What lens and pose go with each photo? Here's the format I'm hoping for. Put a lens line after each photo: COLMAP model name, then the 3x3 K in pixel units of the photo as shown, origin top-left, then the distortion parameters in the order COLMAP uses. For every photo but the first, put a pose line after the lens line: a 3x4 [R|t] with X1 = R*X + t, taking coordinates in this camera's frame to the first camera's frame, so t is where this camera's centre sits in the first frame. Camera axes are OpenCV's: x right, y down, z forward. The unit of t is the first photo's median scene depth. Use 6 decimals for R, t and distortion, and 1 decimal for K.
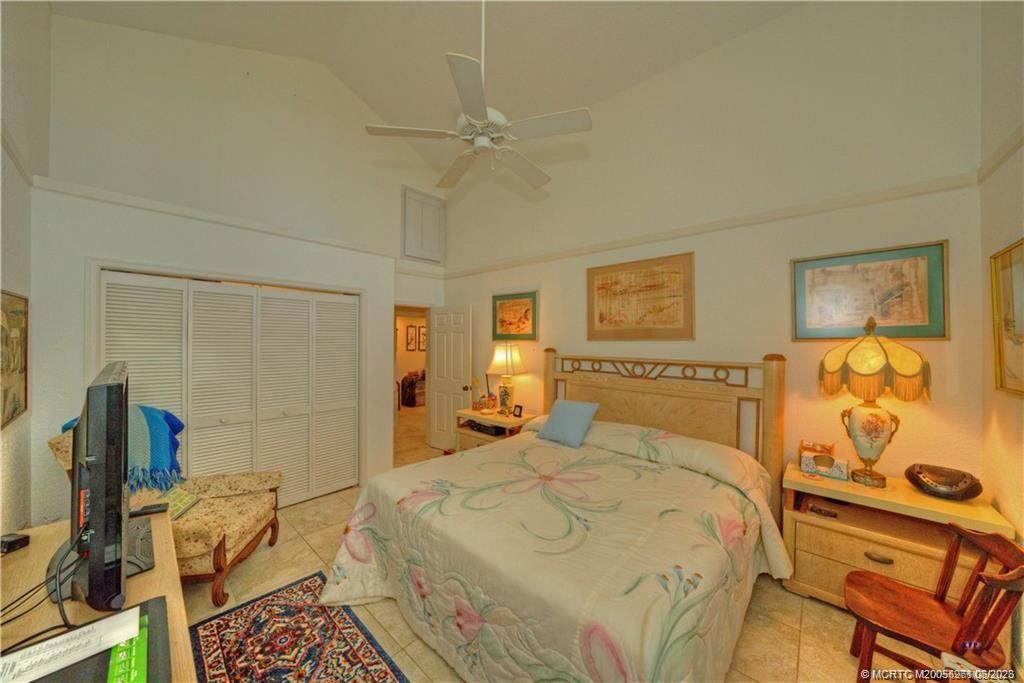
lens RADIAL K [[343.0, 0, 518.2], [0, 343.0, 334.7], [0, 0, 1]] dist [-0.000837, -0.000013]
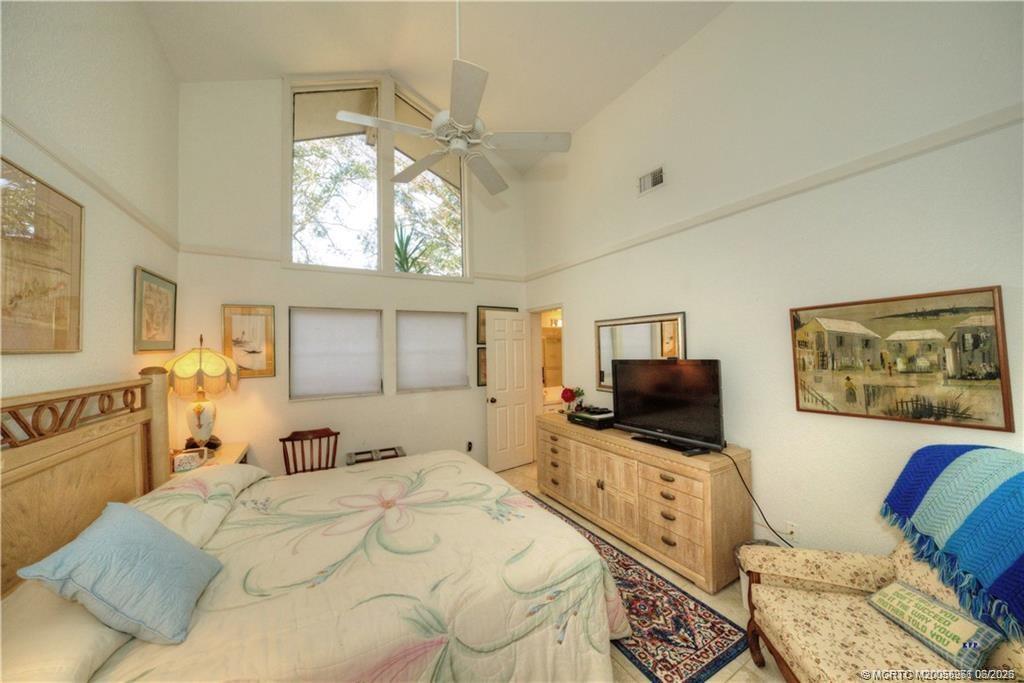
lens RADIAL K [[352.5, 0, 512.0], [0, 352.5, 341.5], [0, 0, 1]] dist [0.000109, 0.000003]
pose [[-0.944479, 0.023523, 0.327728, -0.558123], [0.012375, 0.999273, -0.036060, 0.038482], [-0.328338, -0.030002, -0.944084, 1.865376]]
